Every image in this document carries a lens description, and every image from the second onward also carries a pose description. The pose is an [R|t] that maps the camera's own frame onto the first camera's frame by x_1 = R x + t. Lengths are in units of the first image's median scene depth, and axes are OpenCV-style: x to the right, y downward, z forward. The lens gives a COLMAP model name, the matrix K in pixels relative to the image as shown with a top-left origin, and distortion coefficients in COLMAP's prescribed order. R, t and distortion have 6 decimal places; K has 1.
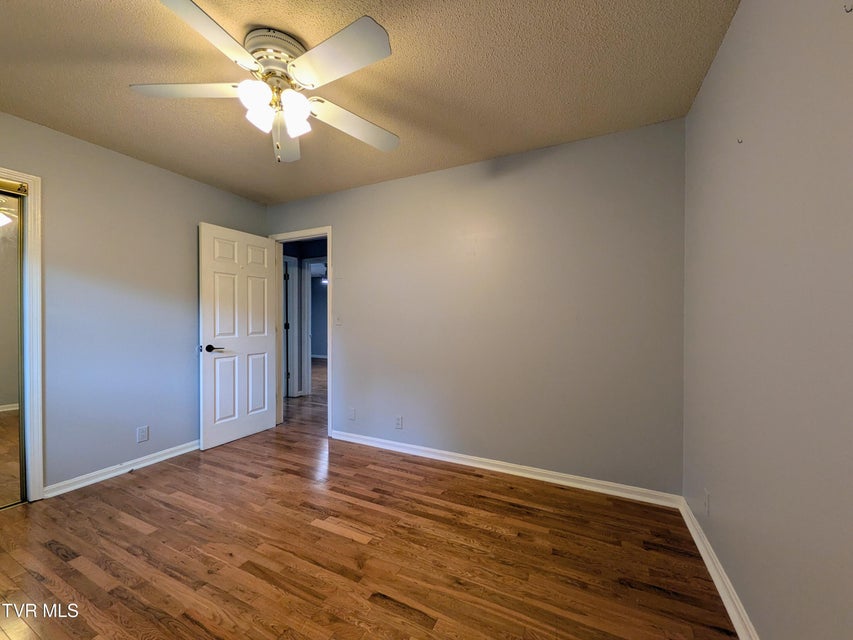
lens RADIAL K [[335.7, 0, 426.5], [0, 335.7, 320.0], [0, 0, 1]] dist [0.006109, -0.000247]
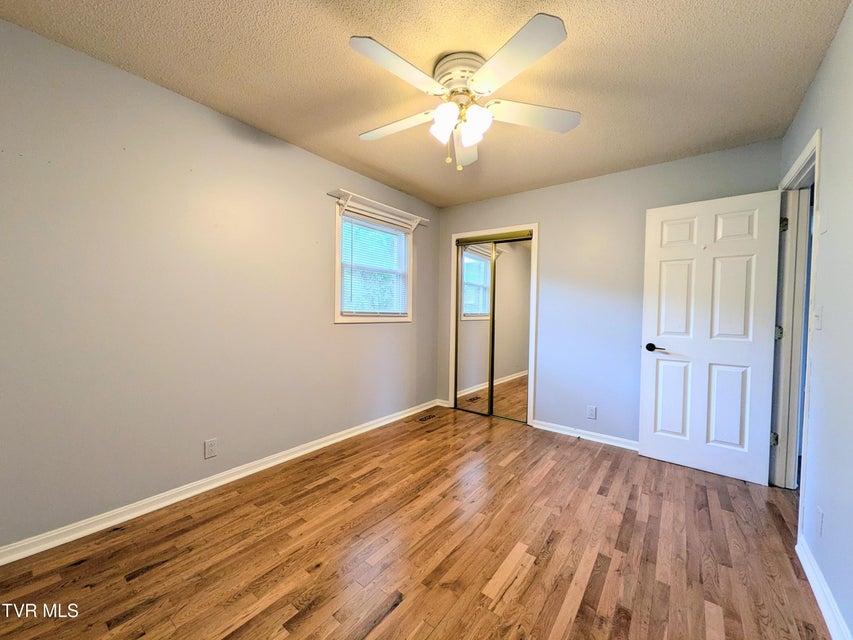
lens RADIAL K [[336.6, 0, 427.2], [0, 336.6, 320.0], [0, 0, 1]] dist [0.007858, -0.000010]
pose [[-0.198472, 0.022957, -0.979838, 0.493919], [-0.019487, 0.999436, 0.027364, -0.002402], [0.979913, 0.024525, -0.197912, 0.806961]]
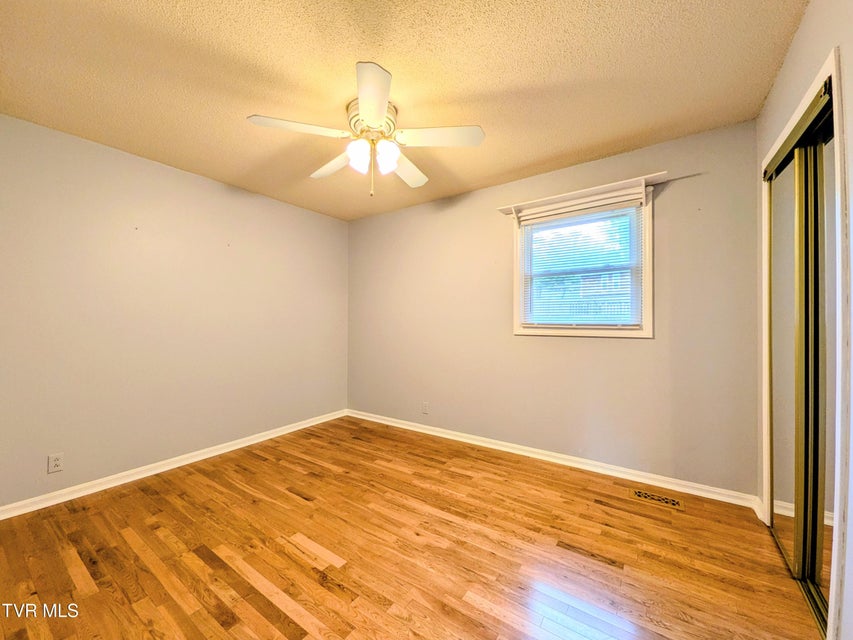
lens RADIAL K [[336.6, 0, 427.2], [0, 336.6, 320.0], [0, 0, 1]] dist [0.007858, -0.000010]
pose [[-0.987590, 0.002489, 0.157033, -0.595128], [0.002087, 0.999994, -0.002727, -0.002958], [-0.157039, -0.002365, -0.987590, 1.581923]]
